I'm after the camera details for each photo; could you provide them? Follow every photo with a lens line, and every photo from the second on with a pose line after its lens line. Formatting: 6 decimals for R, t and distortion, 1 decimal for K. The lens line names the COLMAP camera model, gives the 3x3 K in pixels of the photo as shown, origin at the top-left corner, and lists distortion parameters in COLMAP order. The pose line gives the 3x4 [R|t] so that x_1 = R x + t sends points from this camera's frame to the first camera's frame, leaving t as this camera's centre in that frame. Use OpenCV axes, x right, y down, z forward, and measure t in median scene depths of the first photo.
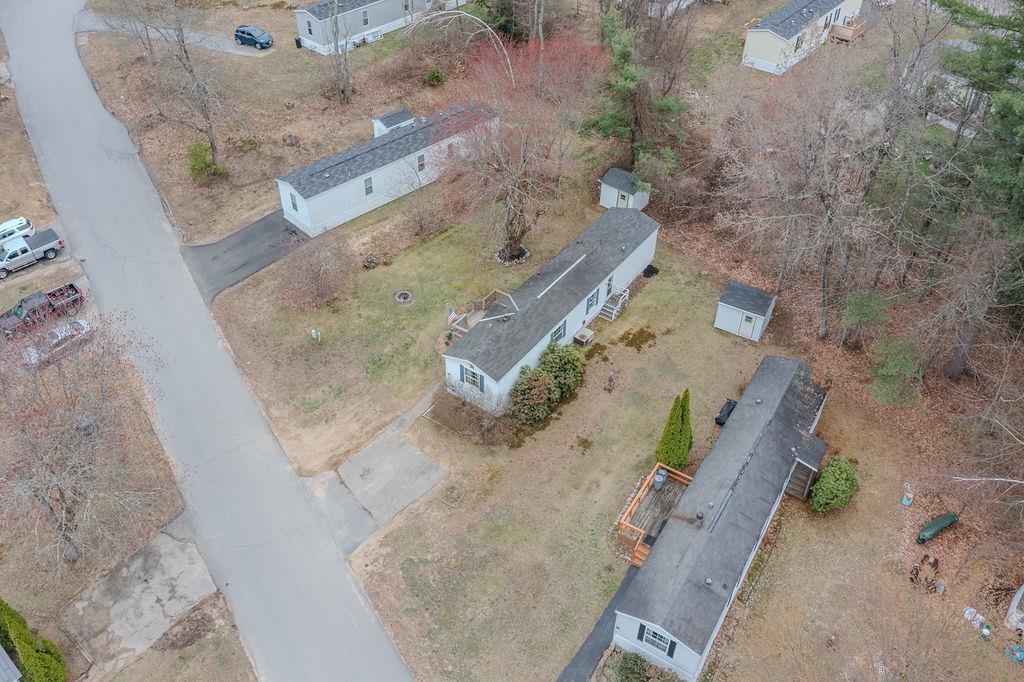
lens RADIAL K [[820.8, 0, 496.0], [0, 820.8, 339.8], [0, 0, 1]] dist [-0.013358, -0.001223]
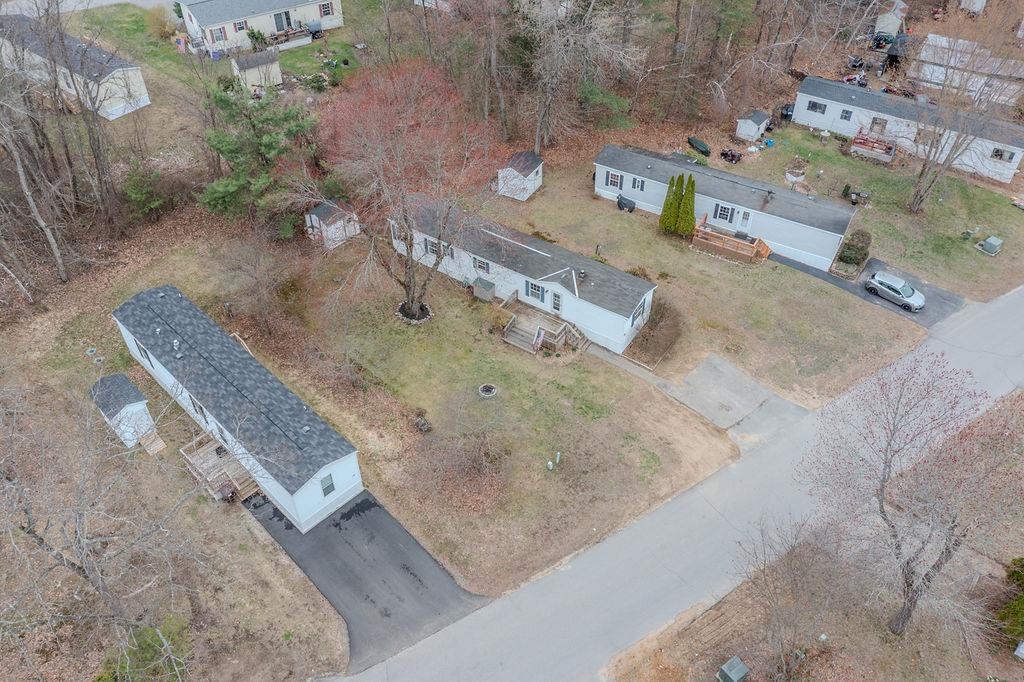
lens RADIAL K [[809.1, 0, 512.0], [0, 809.1, 341.0], [0, 0, 1]] dist [-0.009842, 0.003054]
pose [[-0.034328, -0.682395, 0.730177, -0.825748], [0.662378, 0.531562, 0.527918, -0.606101], [-0.748383, 0.501775, 0.433756, 0.653873]]
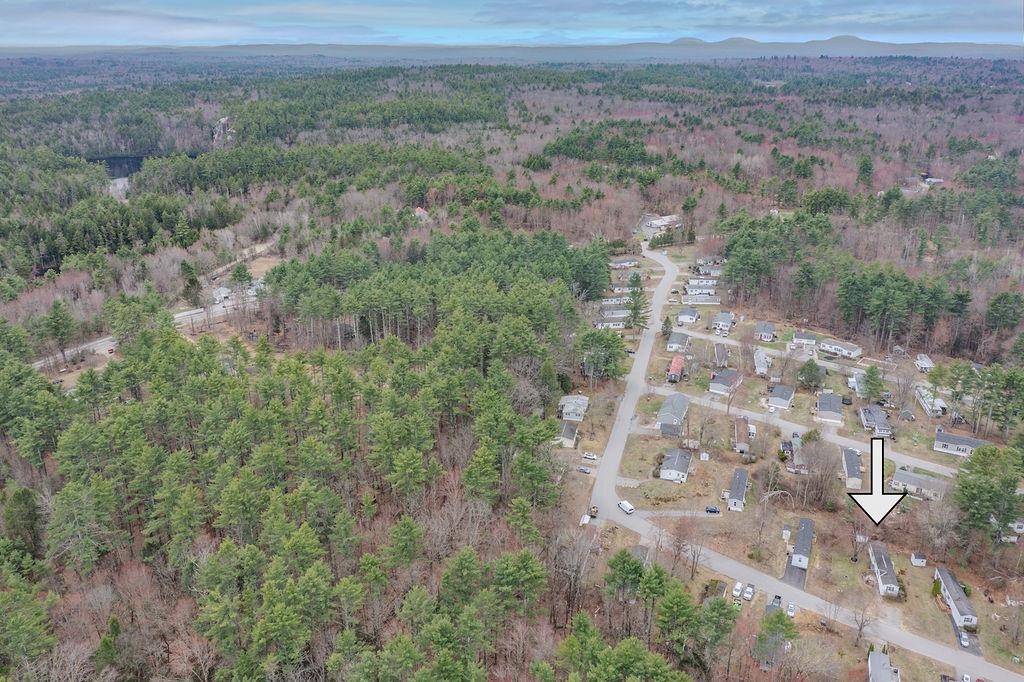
lens RADIAL K [[809.1, 0, 512.0], [0, 809.1, 341.0], [0, 0, 1]] dist [-0.009842, 0.003054]
pose [[0.923353, -0.135986, 0.359063, -3.209361], [0.253266, 0.918590, -0.303396, -0.367353], [-0.288574, 0.371080, 0.882624, -2.680488]]
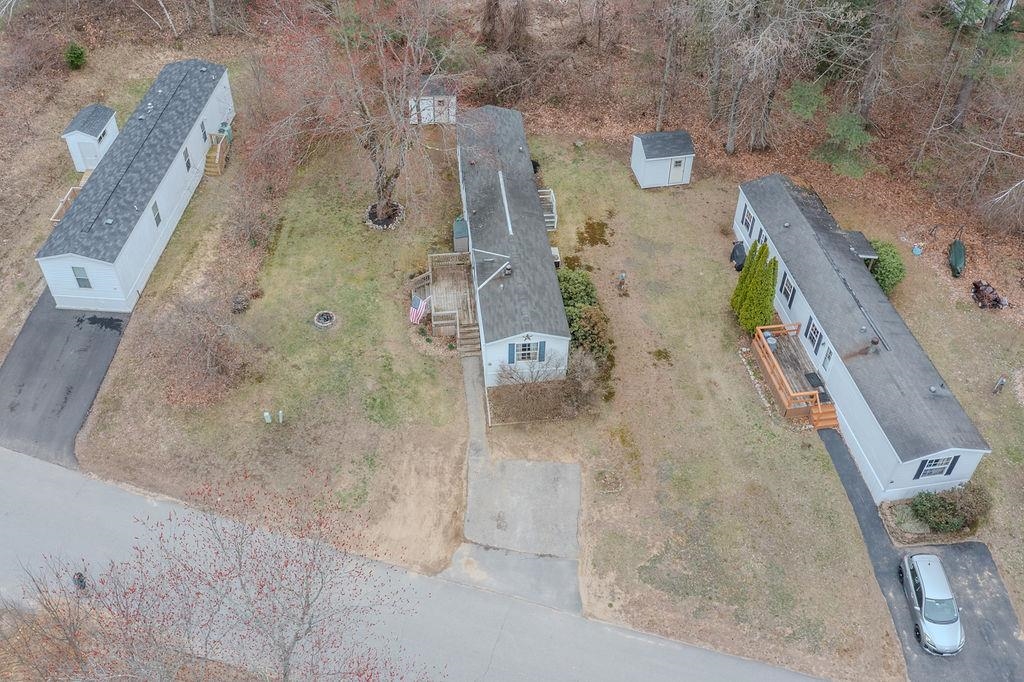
lens RADIAL K [[947.6, 0, 488.0], [0, 947.6, 317.5], [0, 0, 1]] dist [-0.011969, -0.001041]
pose [[0.750135, -0.456510, 0.478431, -0.474426], [0.437378, 0.885142, 0.158820, -0.143730], [-0.495982, 0.090119, 0.863643, 0.205202]]
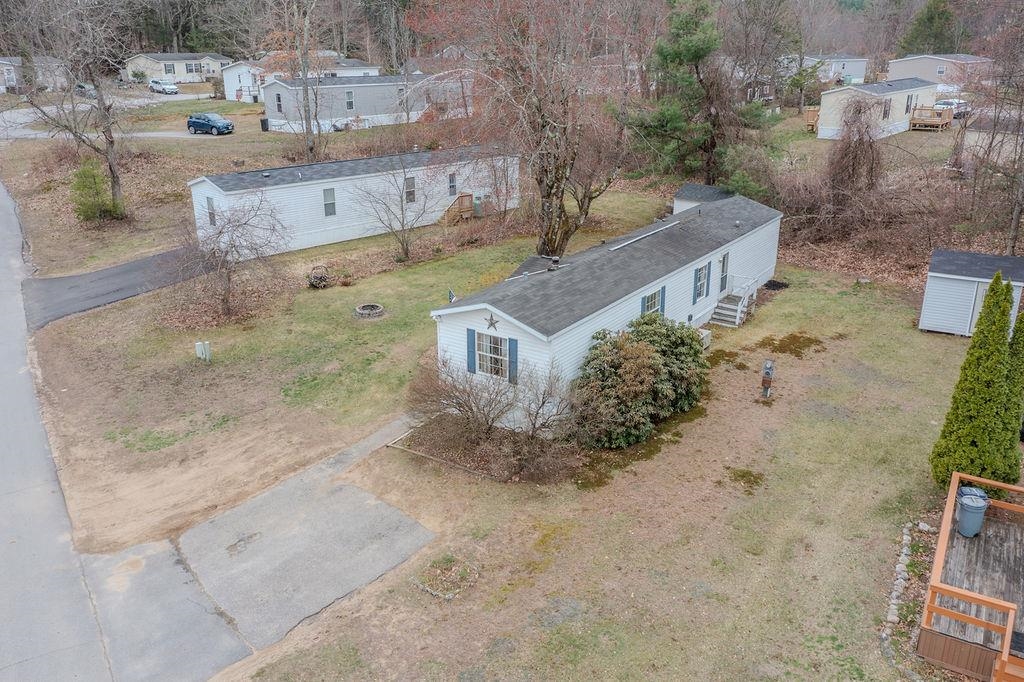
lens RADIAL K [[809.1, 0, 512.0], [0, 809.1, 341.0], [0, 0, 1]] dist [-0.009842, 0.003054]
pose [[0.999752, -0.011589, 0.019040, -0.025777], [0.017698, 0.932013, -0.361991, 0.204913], [-0.013551, 0.362239, 0.931987, 0.539373]]
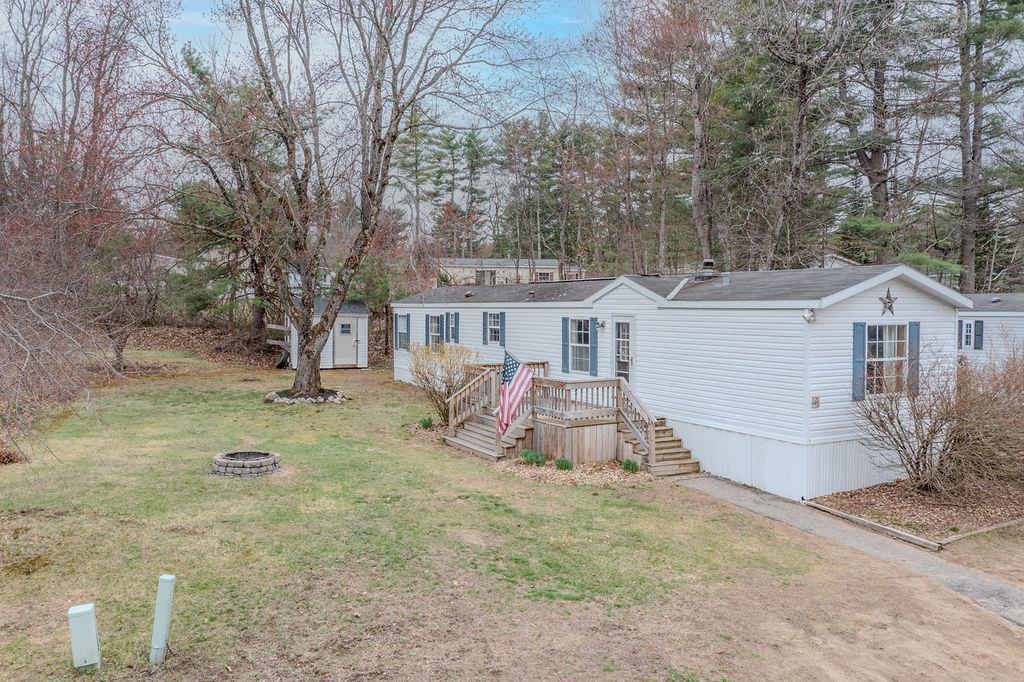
lens RADIAL K [[809.1, 0, 512.0], [0, 809.1, 341.0], [0, 0, 1]] dist [-0.009842, 0.003054]
pose [[0.432554, -0.038702, 0.900777, -0.341011], [0.591225, 0.766462, -0.250975, 0.034132], [-0.680699, 0.641122, 0.354418, 0.956971]]
